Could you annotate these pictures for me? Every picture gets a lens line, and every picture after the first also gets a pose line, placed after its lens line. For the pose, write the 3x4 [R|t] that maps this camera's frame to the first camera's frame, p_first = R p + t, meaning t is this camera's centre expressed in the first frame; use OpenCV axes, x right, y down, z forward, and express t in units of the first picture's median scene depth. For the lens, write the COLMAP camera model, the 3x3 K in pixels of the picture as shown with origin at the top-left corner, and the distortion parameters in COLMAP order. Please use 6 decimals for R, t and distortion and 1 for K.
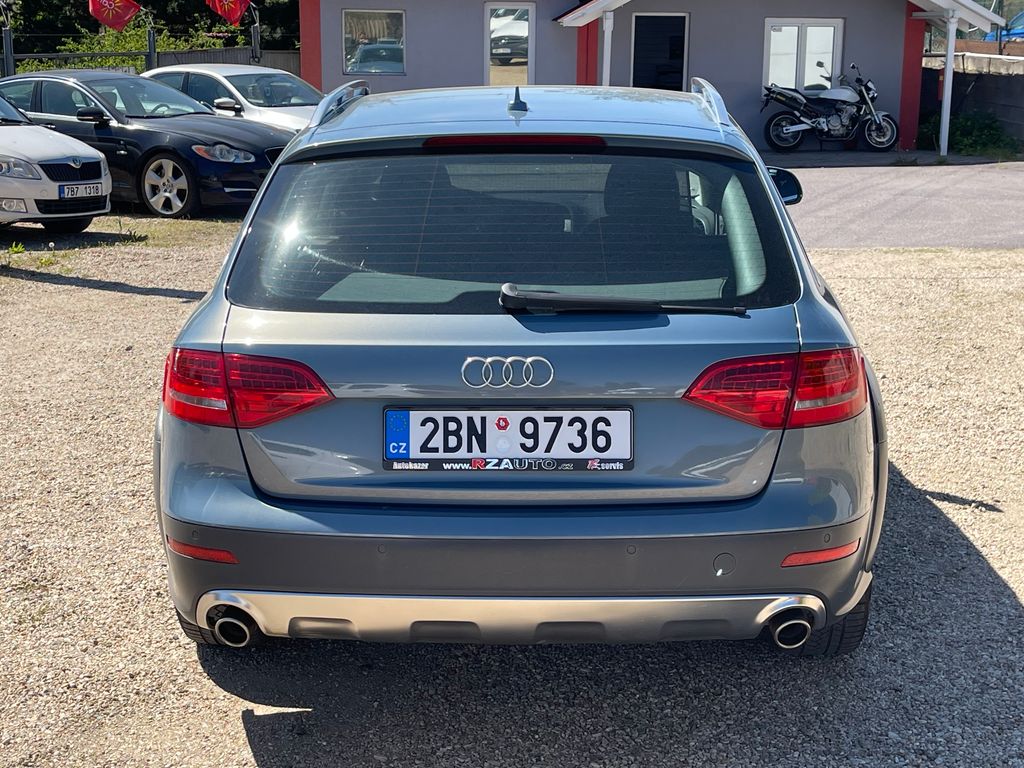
lens RADIAL K [[1527.3, 0, 513.8], [0, 1527.3, 386.4], [0, 0, 1]] dist [0.040494, 0.000000]
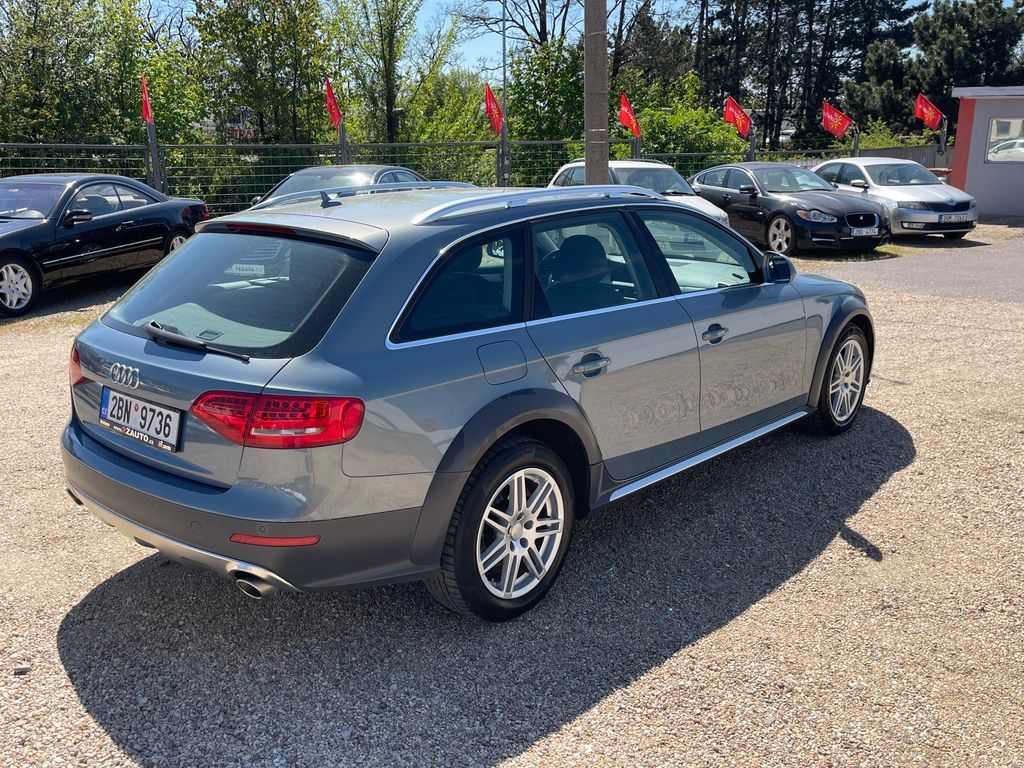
lens RADIAL K [[881.3, 0, 511.8], [0, 881.3, 381.9], [0, 0, 1]] dist [0.042840, -0.006241]
pose [[0.782740, 0.155500, -0.602610, 0.493088], [-0.129303, 0.987787, 0.086939, -0.076949], [0.608769, 0.009869, 0.793286, 0.292751]]
